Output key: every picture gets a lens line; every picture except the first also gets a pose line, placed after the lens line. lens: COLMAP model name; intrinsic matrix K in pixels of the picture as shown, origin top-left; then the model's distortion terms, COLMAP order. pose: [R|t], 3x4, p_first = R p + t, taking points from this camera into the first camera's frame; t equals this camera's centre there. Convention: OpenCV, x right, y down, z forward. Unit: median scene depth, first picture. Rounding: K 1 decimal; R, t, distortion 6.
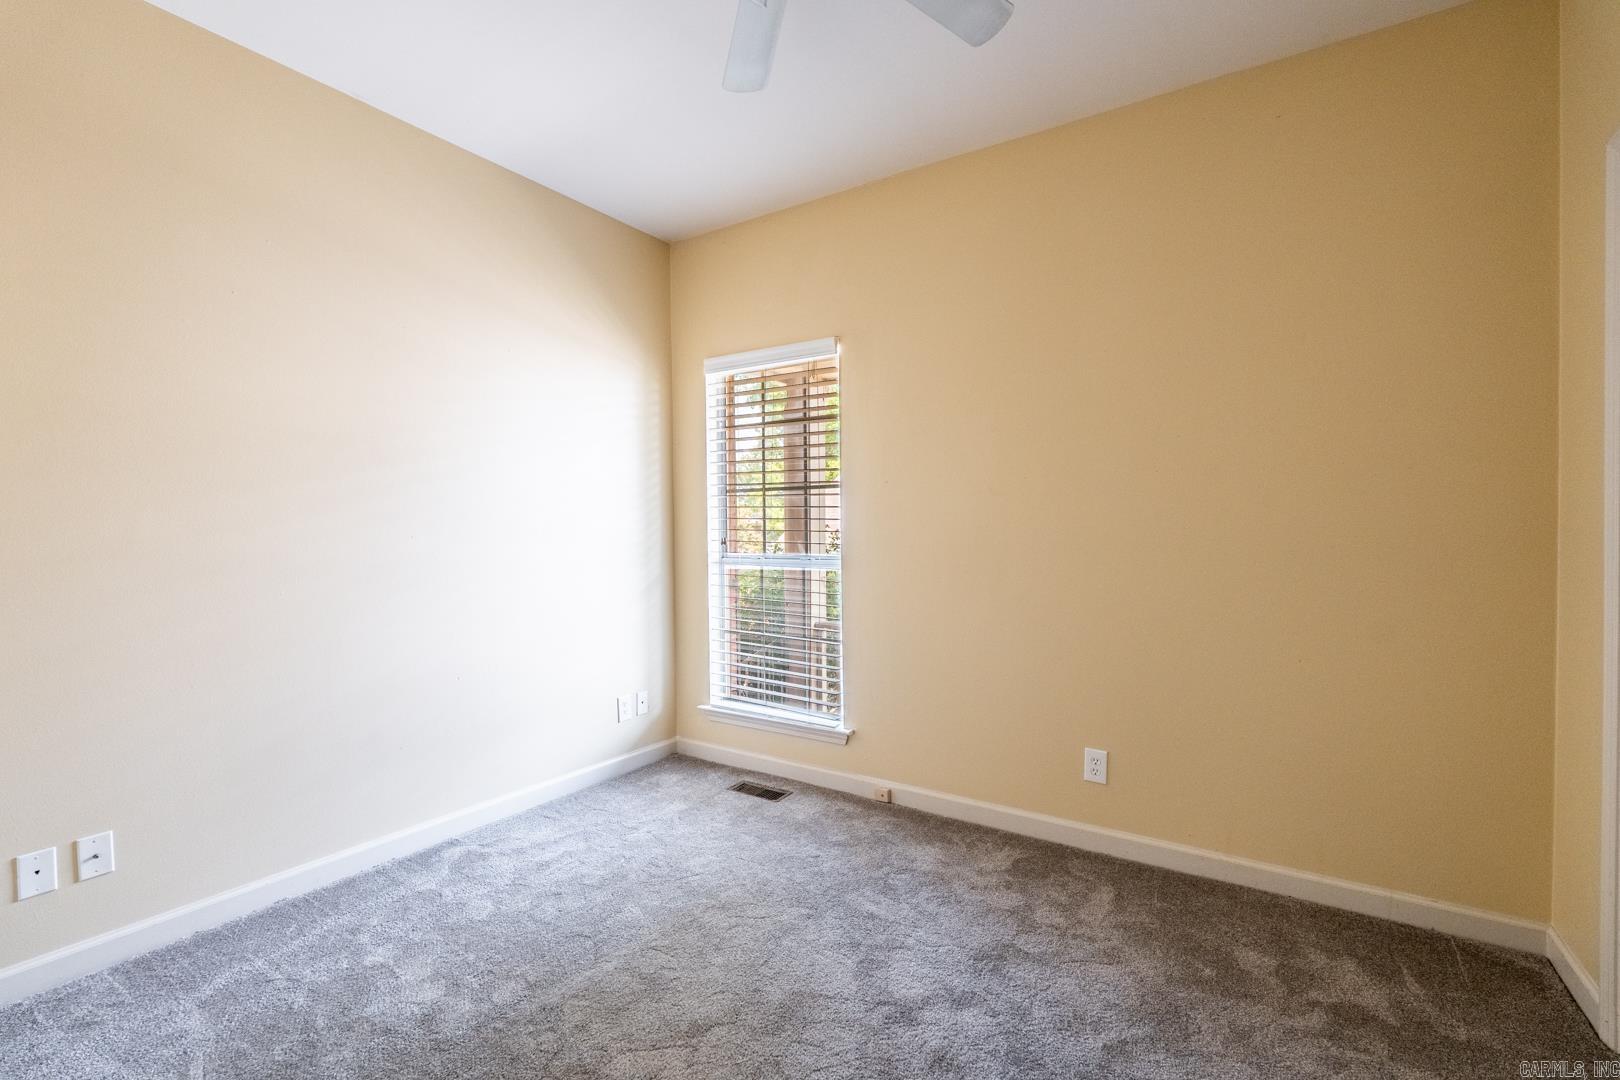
lens RADIAL K [[718.3, 0, 806.7], [0, 718.3, 535.0], [0, 0, 1]] dist [-0.000048, 0.000078]
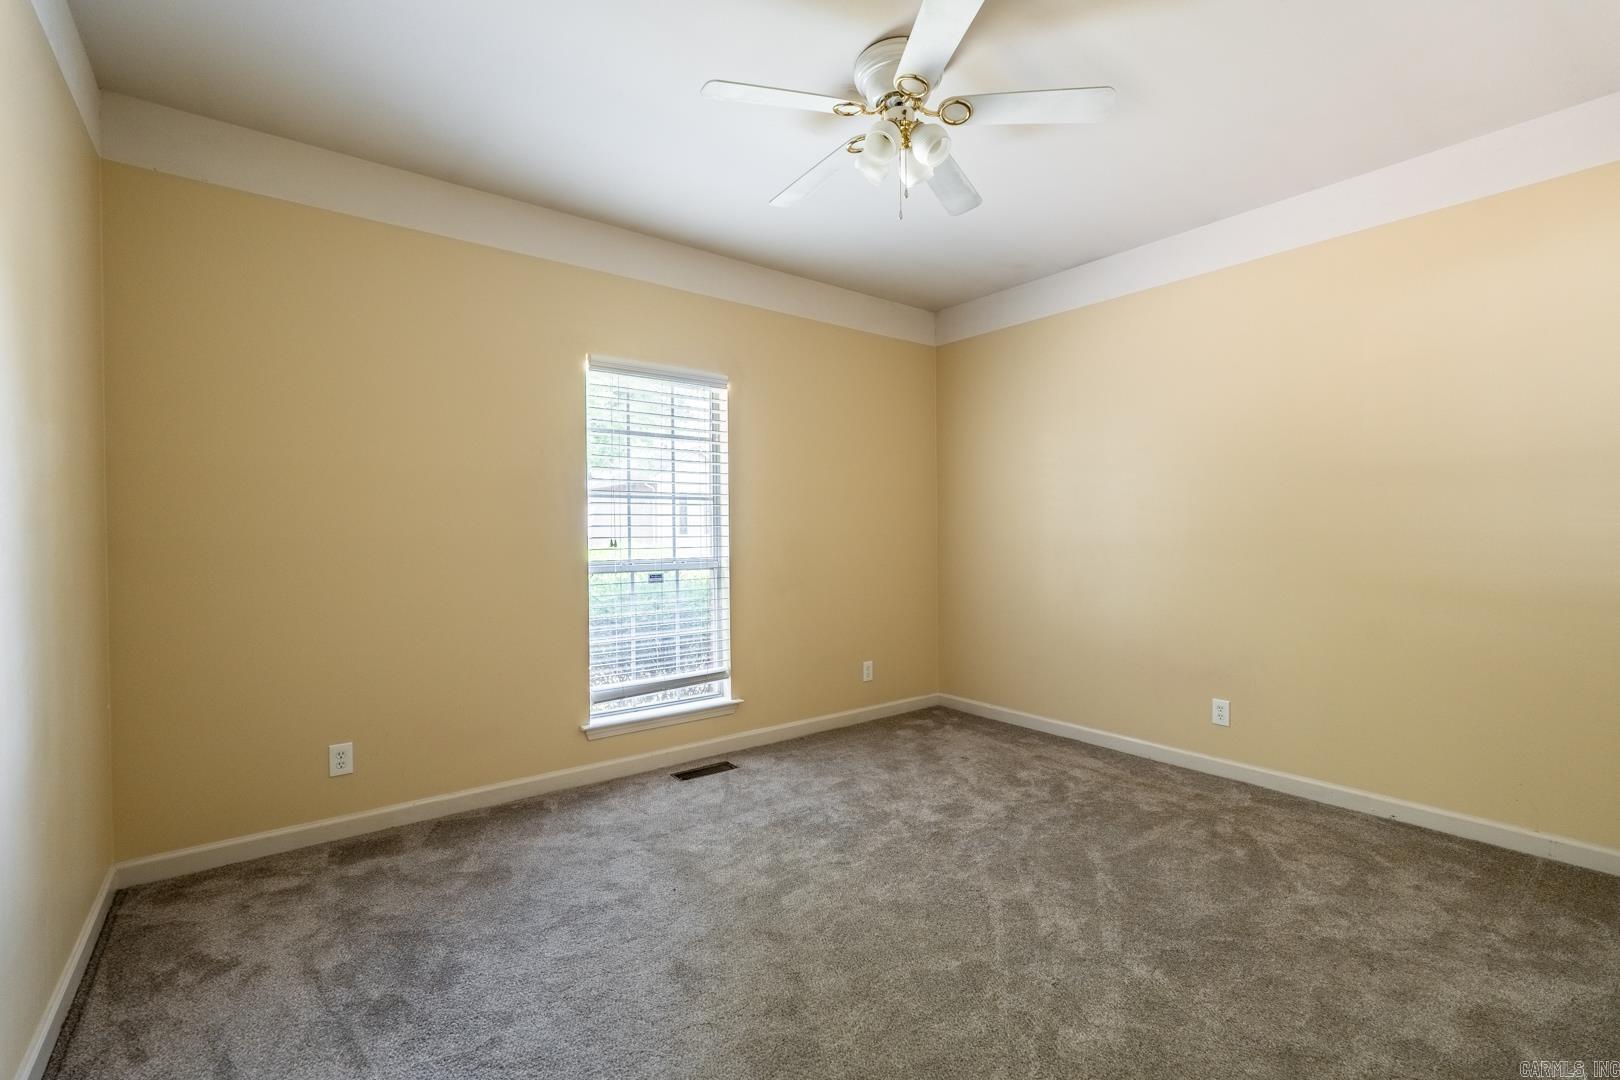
lens RADIAL K [[718.3, 0, 806.7], [0, 718.3, 535.0], [0, 0, 1]] dist [-0.000048, 0.000078]
pose [[0.321256, -0.002563, 0.946989, -0.988753], [0.024938, 0.999672, -0.005755, 0.002541], [-0.946664, 0.025465, 0.321215, 0.453464]]
